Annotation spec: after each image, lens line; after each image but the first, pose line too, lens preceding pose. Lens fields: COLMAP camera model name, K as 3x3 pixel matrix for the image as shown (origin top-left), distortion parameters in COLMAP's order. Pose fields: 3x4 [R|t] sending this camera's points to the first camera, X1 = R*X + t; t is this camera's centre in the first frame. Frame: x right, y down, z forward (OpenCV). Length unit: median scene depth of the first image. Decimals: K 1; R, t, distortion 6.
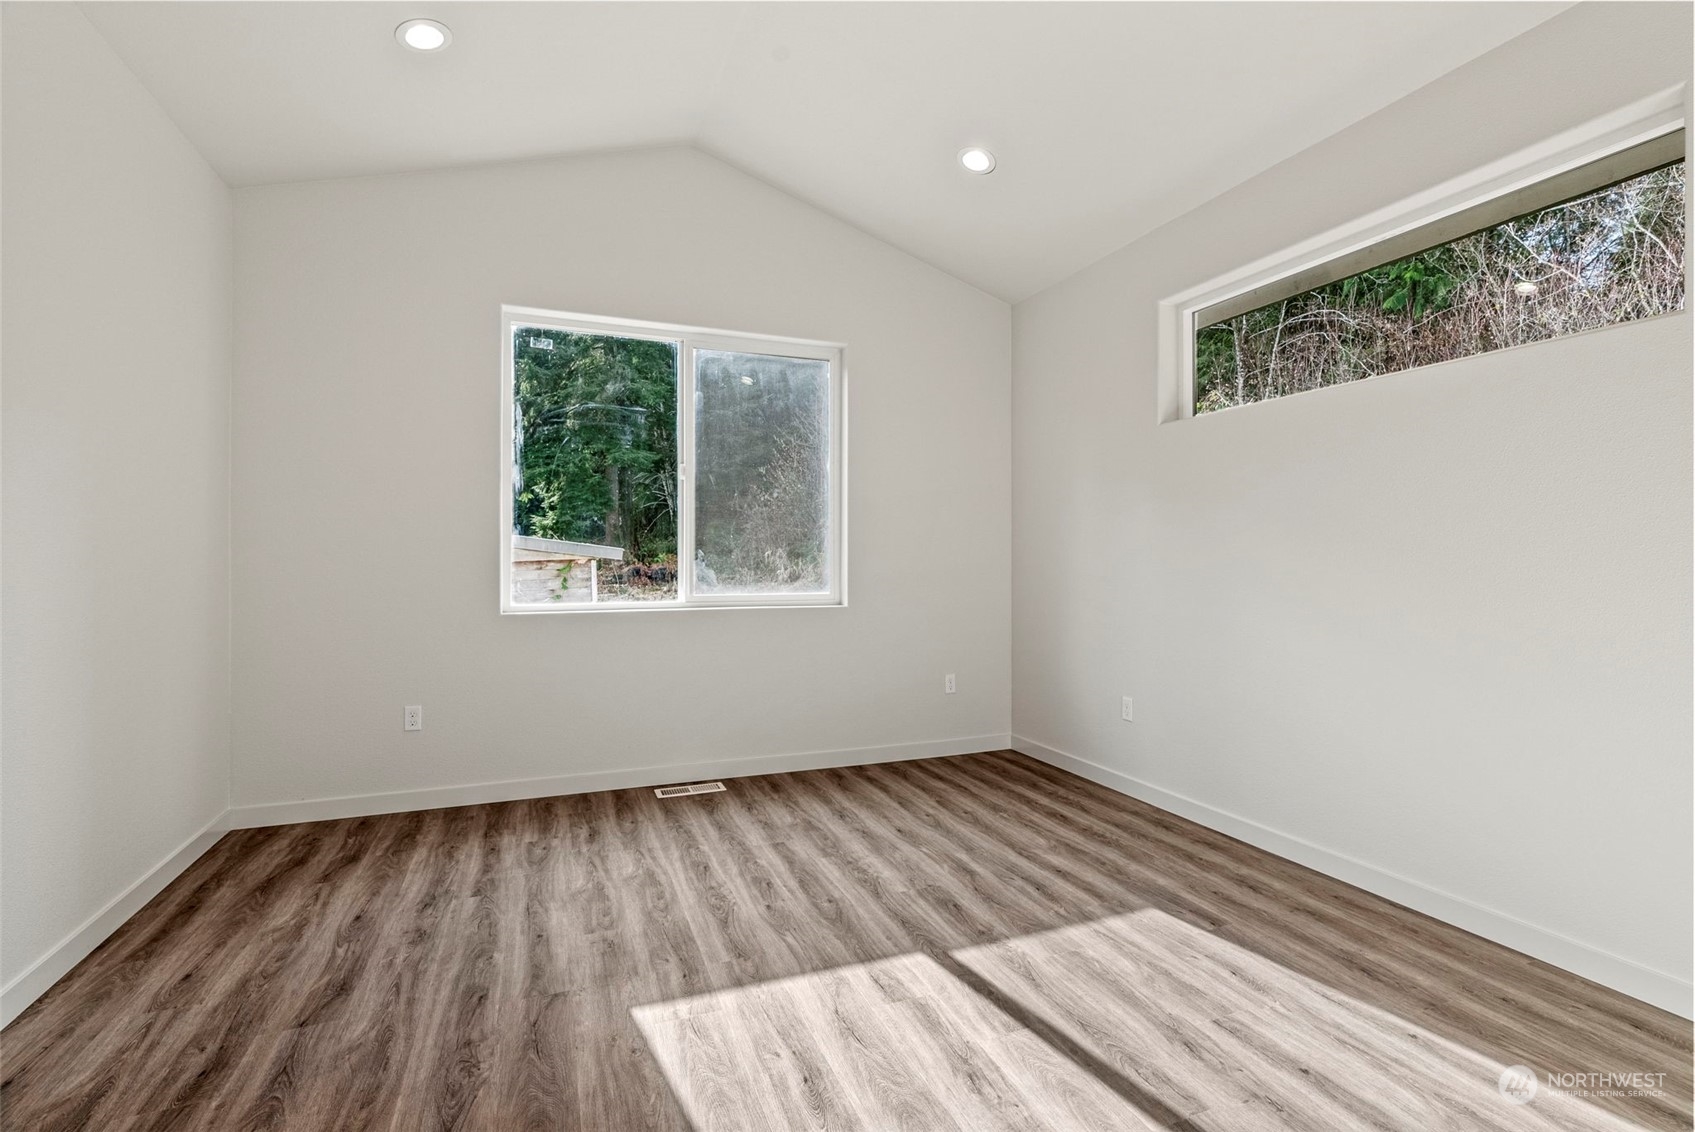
lens RADIAL K [[770.4, 0, 844.9], [0, 770.4, 561.4], [0, 0, 1]] dist [-0.013373, 0.005878]
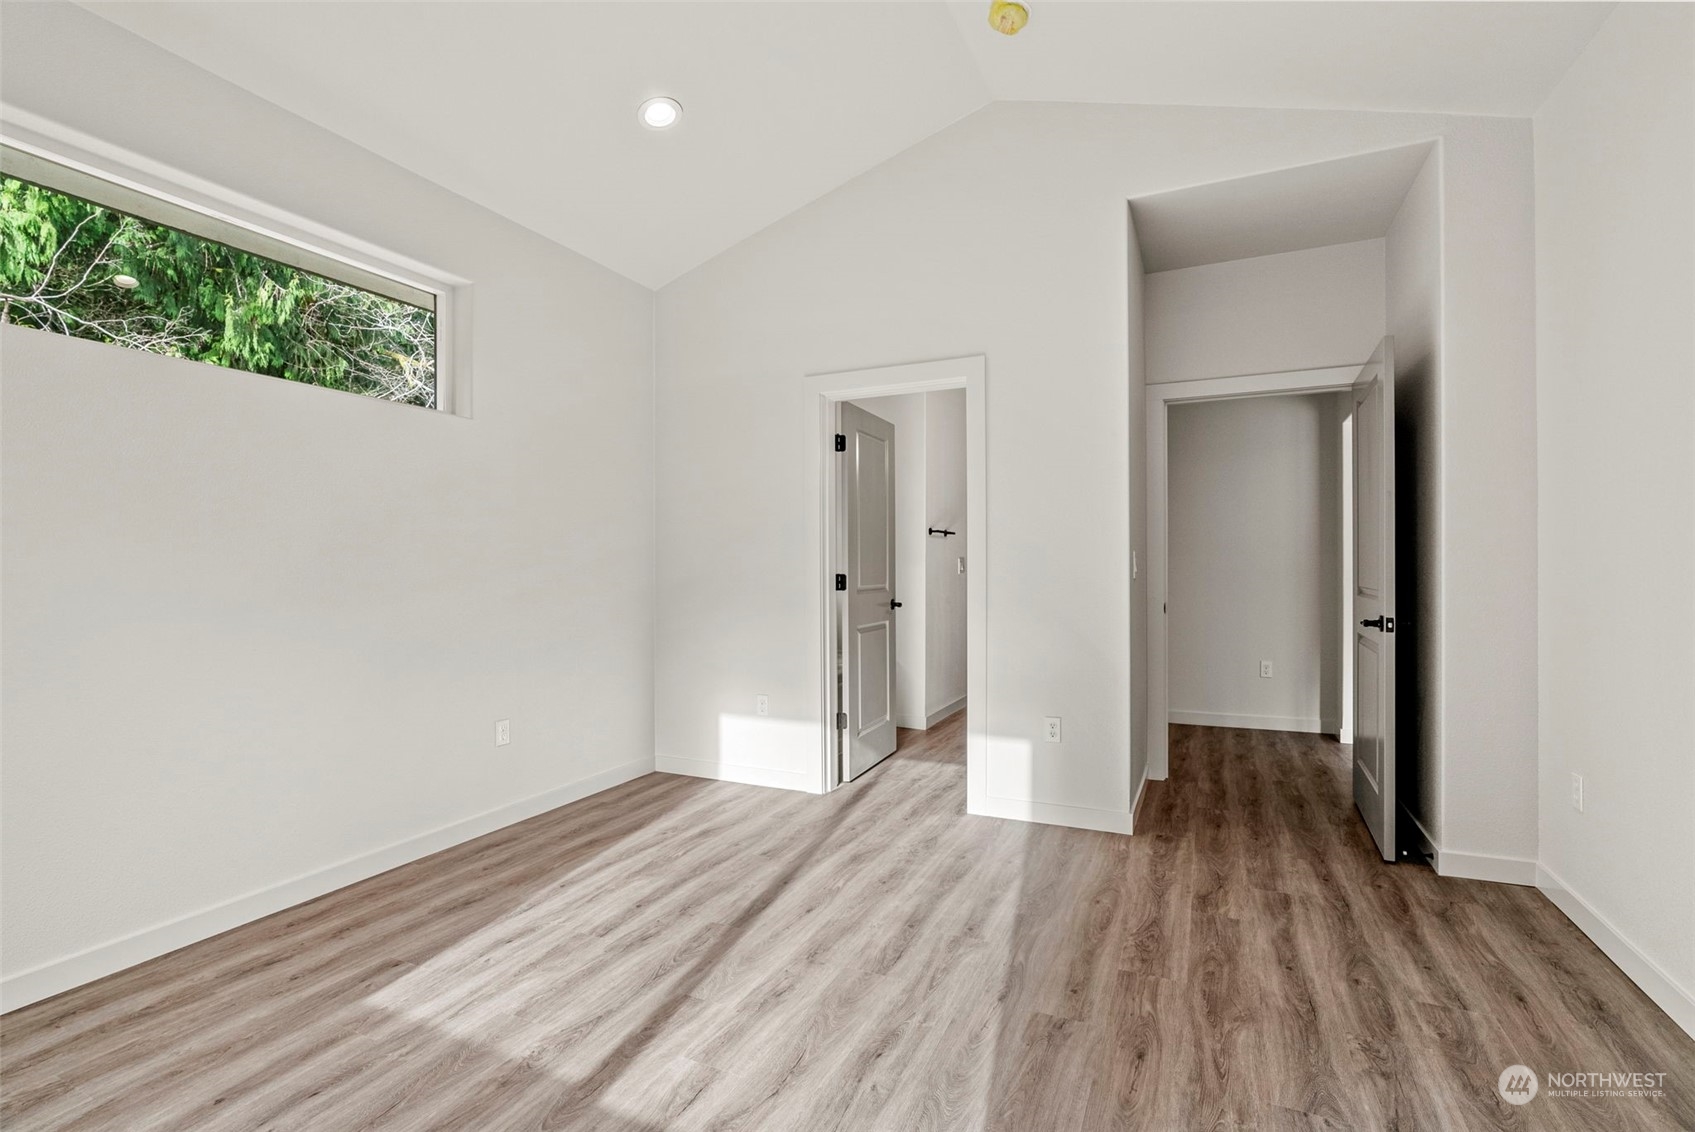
lens RADIAL K [[770.4, 0, 839.3], [0, 770.4, 566.0], [0, 0, 1]] dist [-0.013373, 0.005878]
pose [[-0.677785, -0.000127, 0.735260, -0.622808], [0.004098, 0.999984, 0.003951, -0.010976], [-0.735249, 0.005691, -0.677773, 1.368776]]
